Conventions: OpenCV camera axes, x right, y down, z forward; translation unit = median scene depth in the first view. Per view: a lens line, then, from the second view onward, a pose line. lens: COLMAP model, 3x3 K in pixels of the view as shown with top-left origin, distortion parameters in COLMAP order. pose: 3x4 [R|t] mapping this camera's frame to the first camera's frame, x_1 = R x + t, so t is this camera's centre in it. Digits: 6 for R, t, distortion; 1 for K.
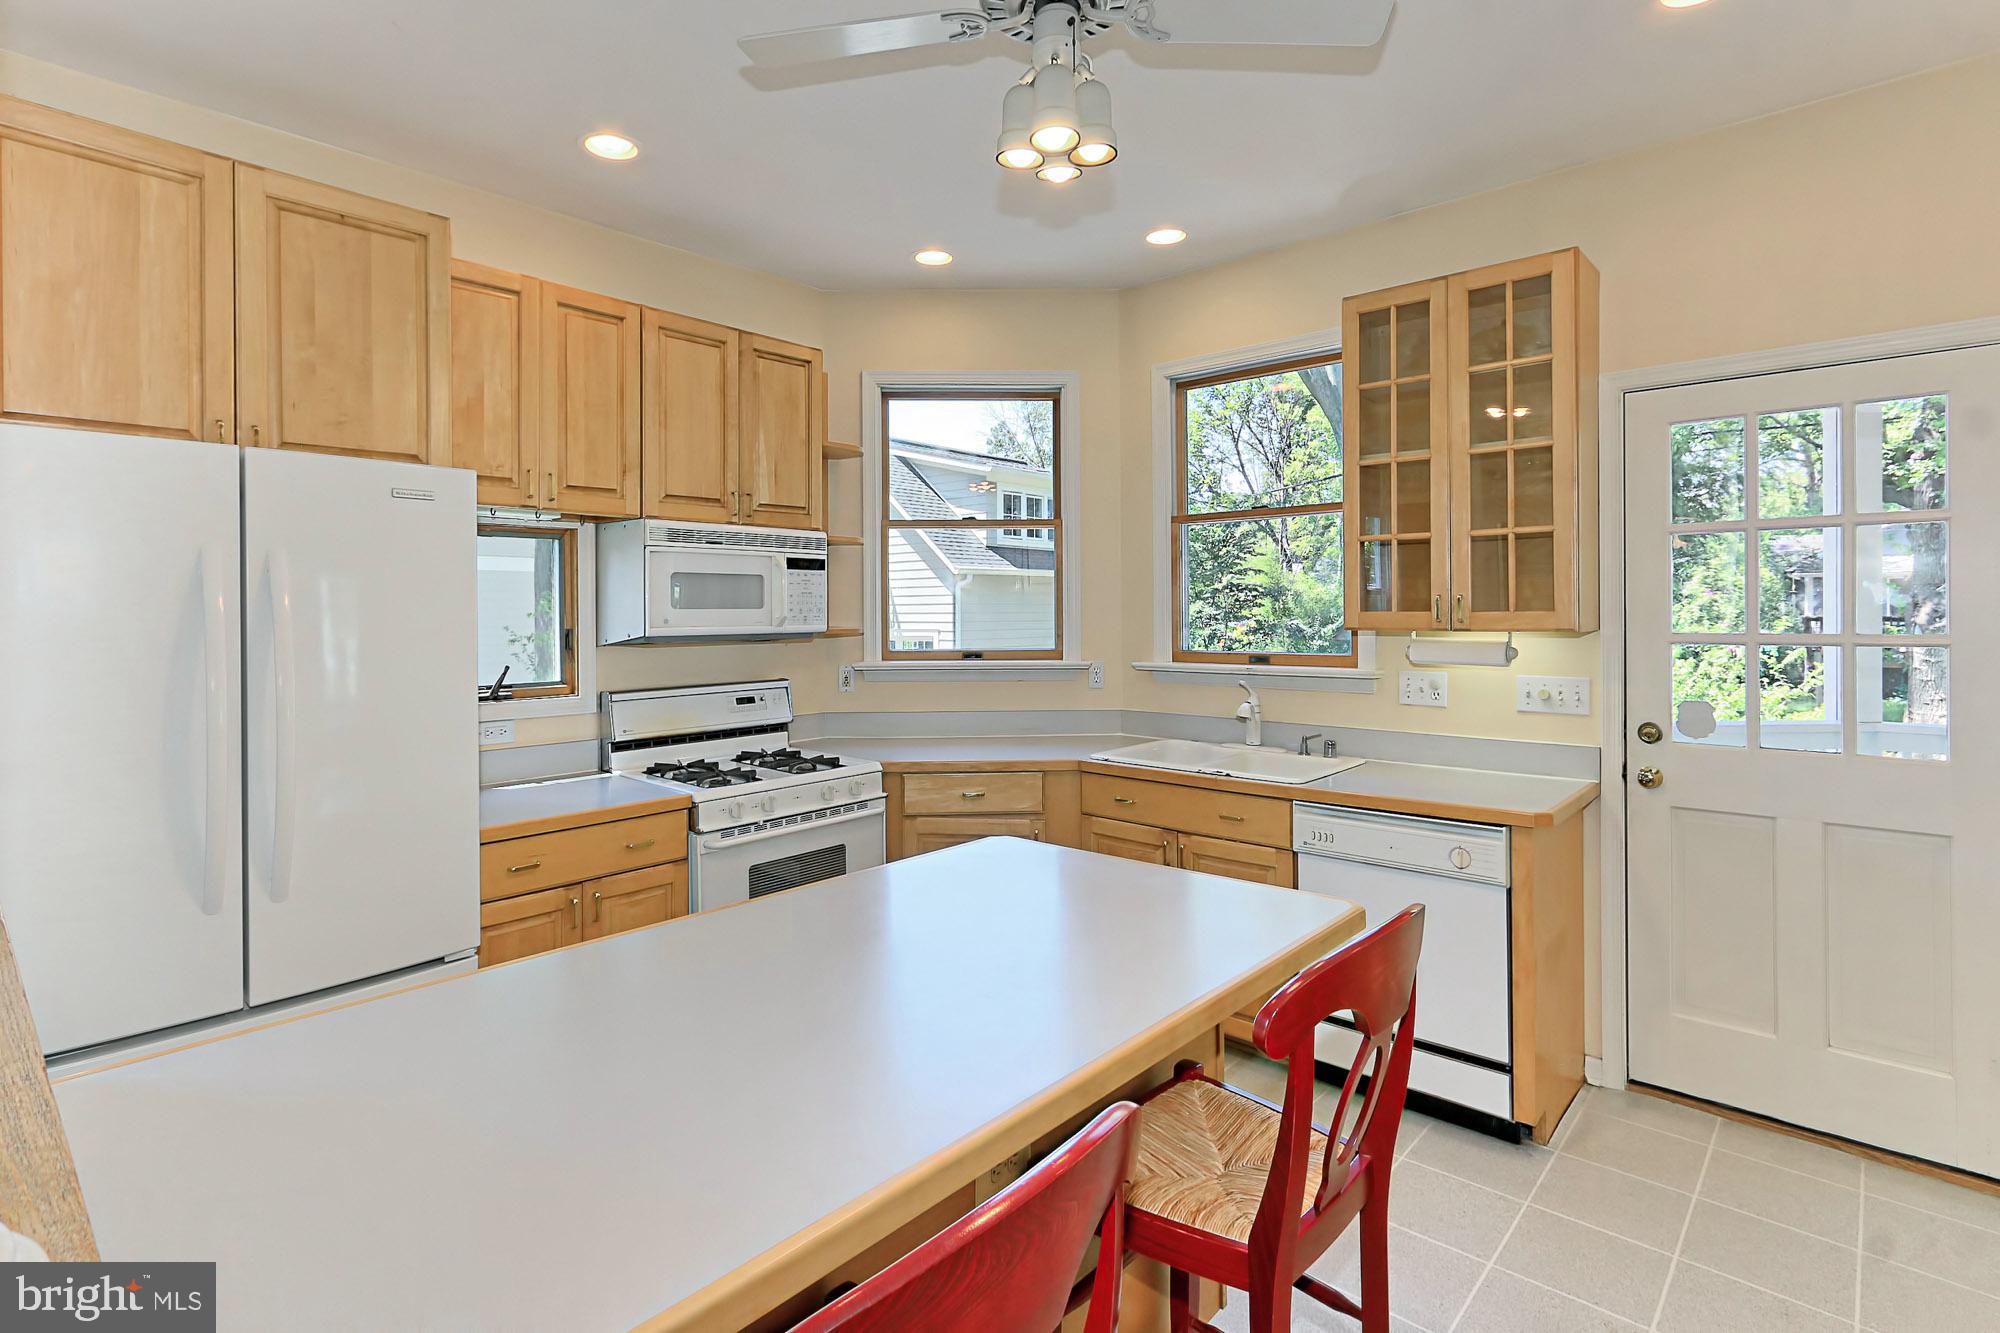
lens RADIAL K [[1027.9, 0, 1005.9], [0, 1027.9, 619.7], [0, 0, 1]] dist [-0.005290, 0.000296]
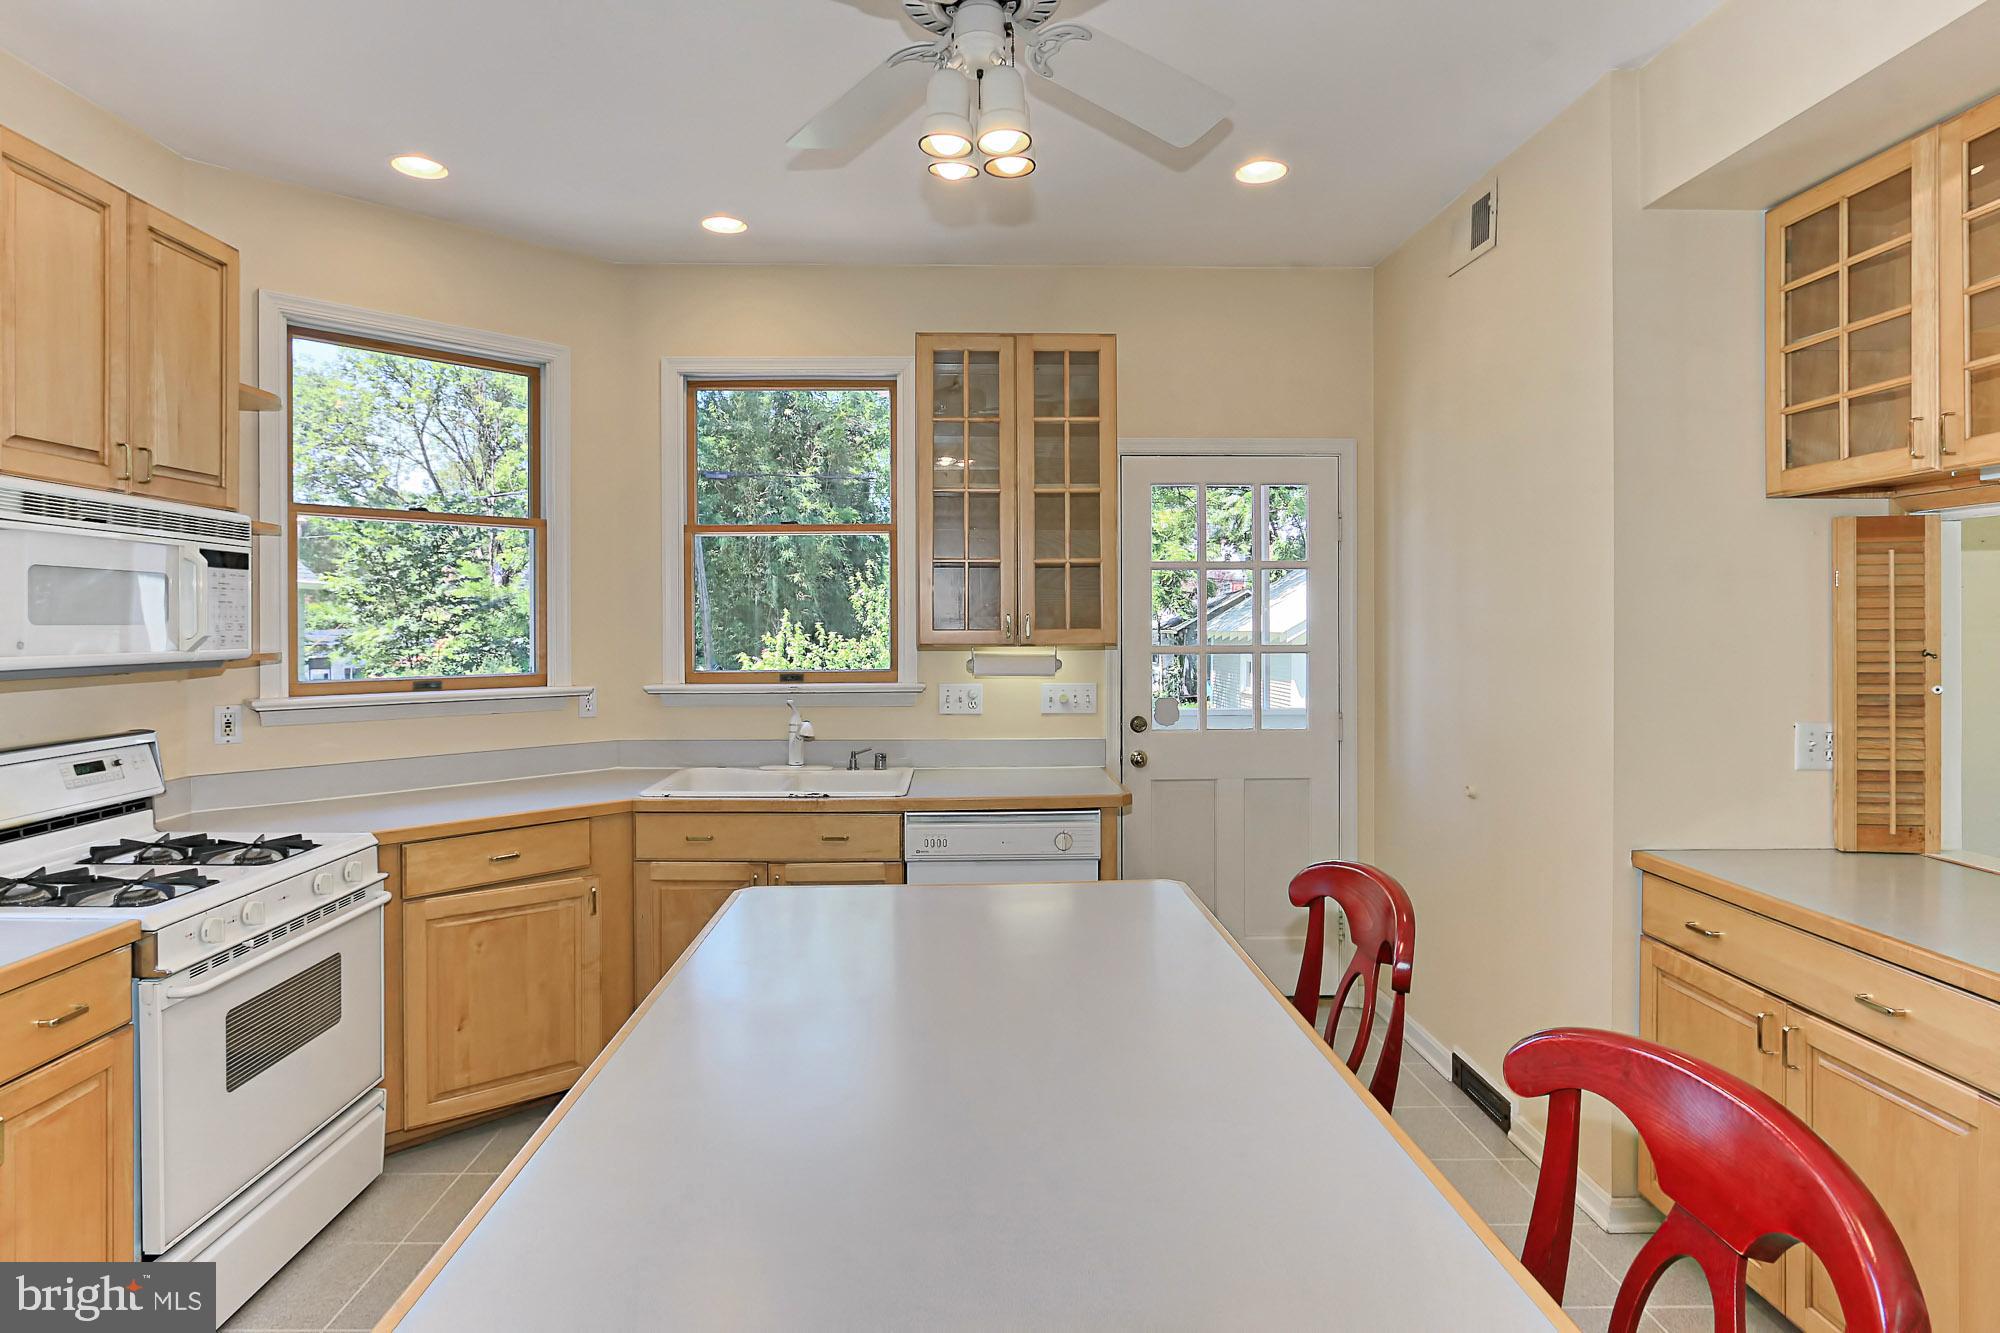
lens RADIAL K [[1047.8, 0, 1003.8], [0, 1047.8, 630.3], [0, 0, 1]] dist [-0.013403, 0.006378]
pose [[0.715565, -0.000910, 0.698546, -0.327604], [0.004796, 0.999982, -0.003611, -0.002127], [-0.698530, 0.005934, 0.715556, 0.151384]]
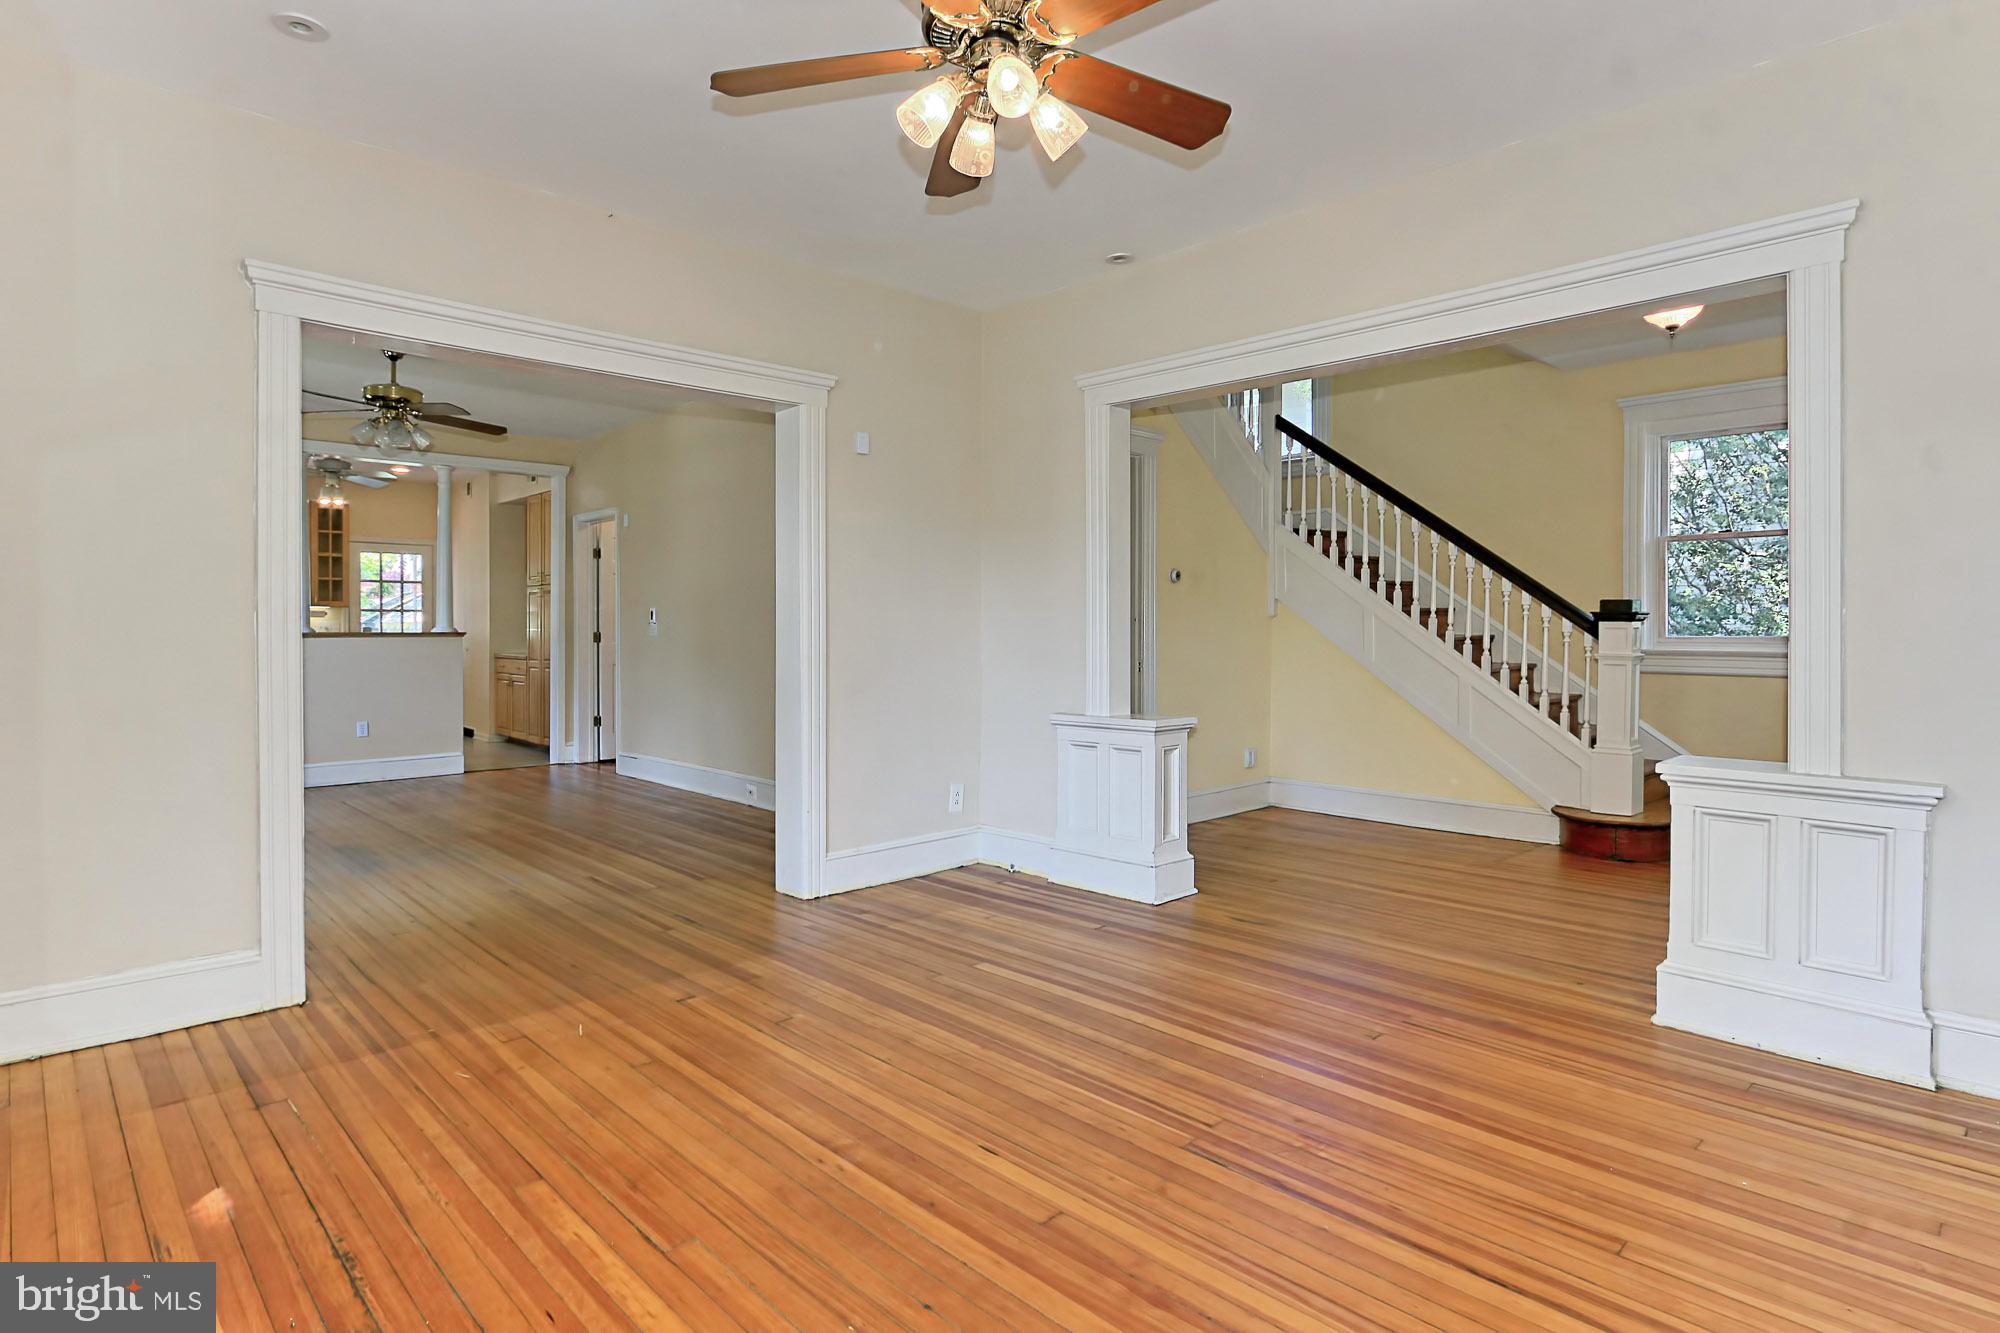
lens RADIAL K [[1047.8, 0, 955.1], [0, 1047.8, 667.1], [0, 0, 1]] dist [-0.013403, 0.006378]
pose [[0.107937, -0.021558, 0.993924, -2.324218], [0.005719, 0.999762, 0.021064, 0.126367], [-0.994141, 0.003411, 0.108034, -1.244762]]
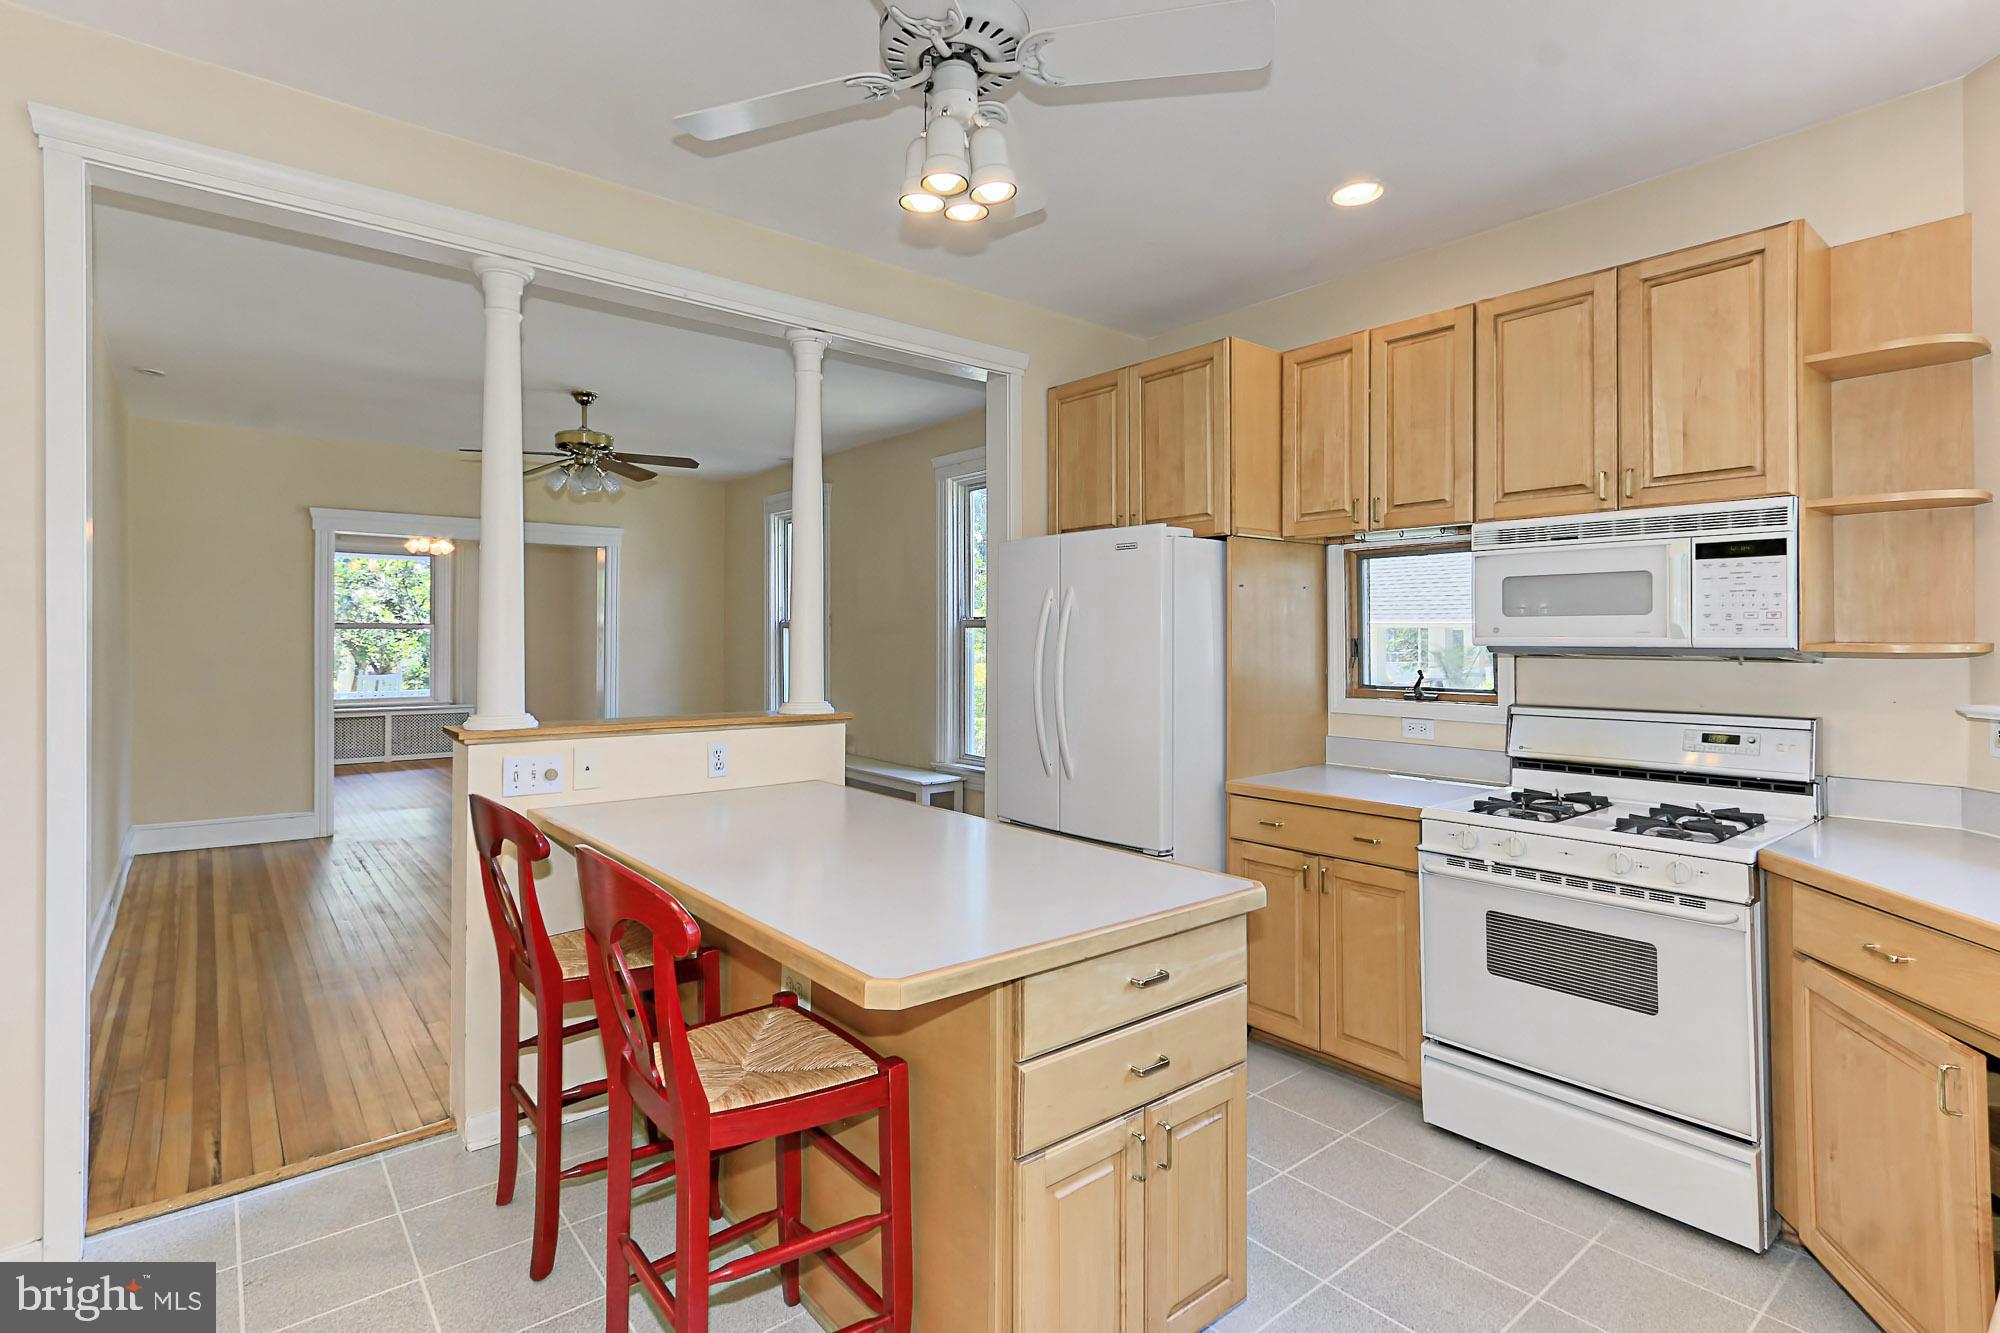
lens RADIAL K [[899.2, 0, 917.4], [0, 899.2, 625.6], [0, 0, 1]] dist [0.003406, 0.001560]
pose [[-0.179136, -0.007421, -0.983796, 0.537741], [-0.008553, 0.999946, -0.005986, 0.006413], [0.983787, 0.007342, -0.179189, 0.599907]]
